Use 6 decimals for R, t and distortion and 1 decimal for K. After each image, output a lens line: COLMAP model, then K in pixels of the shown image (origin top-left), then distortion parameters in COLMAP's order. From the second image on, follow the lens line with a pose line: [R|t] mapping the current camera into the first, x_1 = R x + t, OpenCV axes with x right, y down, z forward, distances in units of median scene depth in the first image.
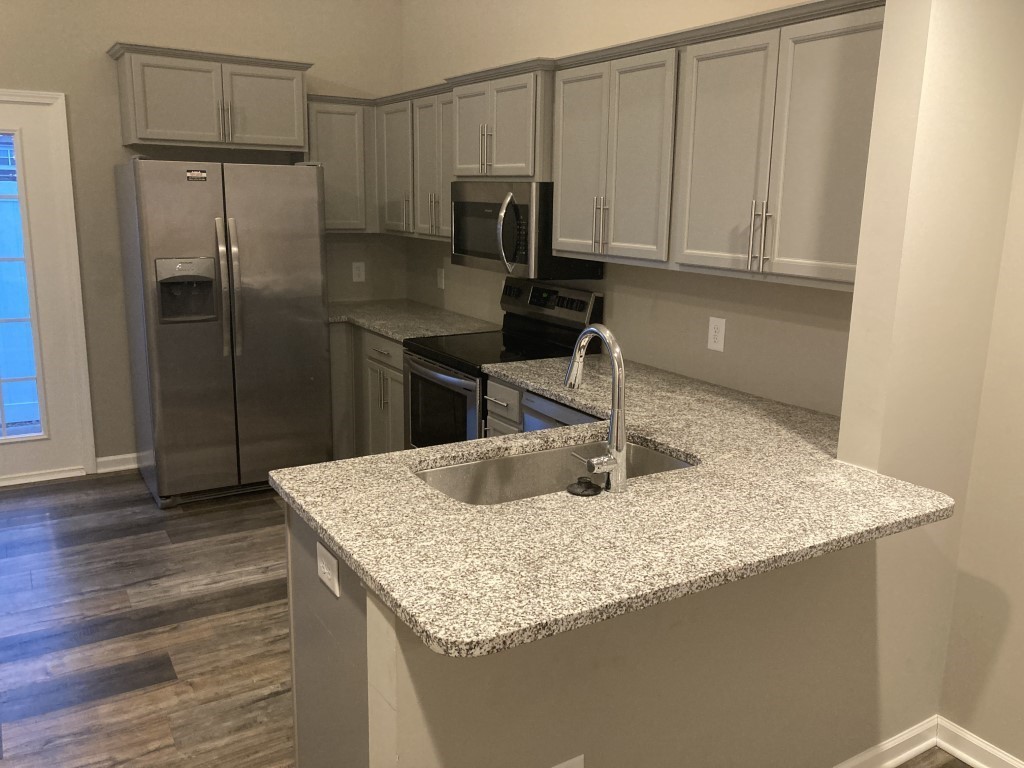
lens RADIAL K [[840.7, 0, 518.1], [0, 840.7, 381.0], [0, 0, 1]] dist [0.001864, -0.005027]
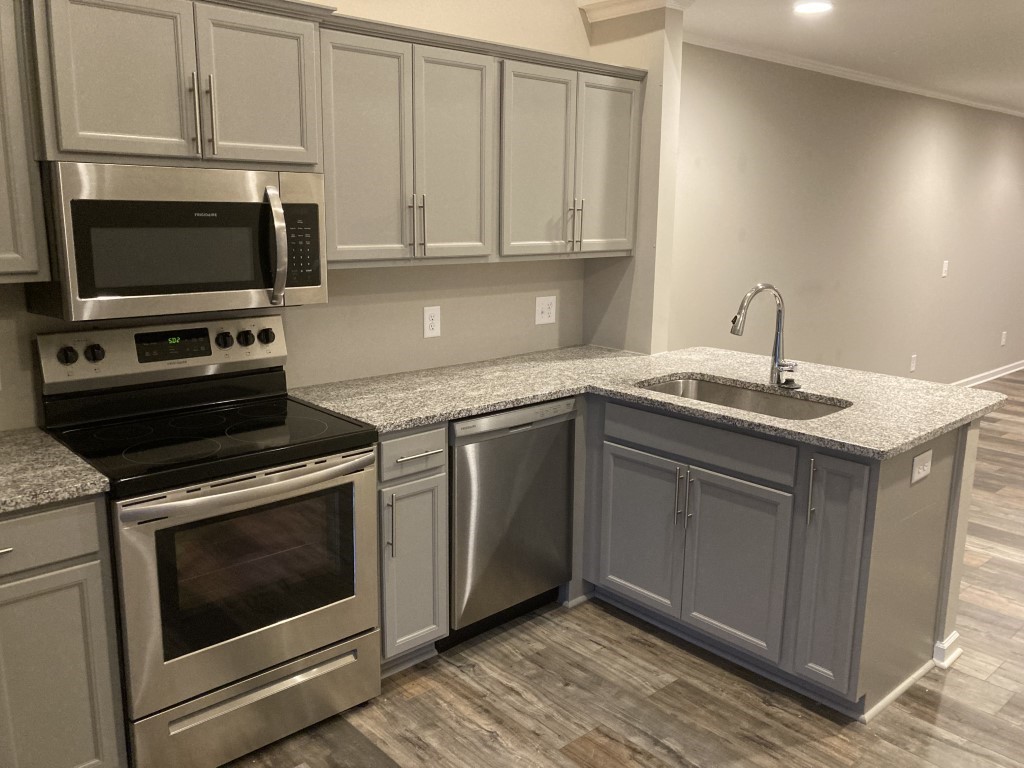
lens RADIAL K [[840.7, 0, 518.1], [0, 840.7, 381.0], [0, 0, 1]] dist [0.001864, -0.005027]
pose [[-0.180388, -0.221936, 0.958230, -0.956241], [0.192352, 0.947441, 0.255648, -0.274475], [-0.964604, 0.230433, -0.128218, 1.216523]]
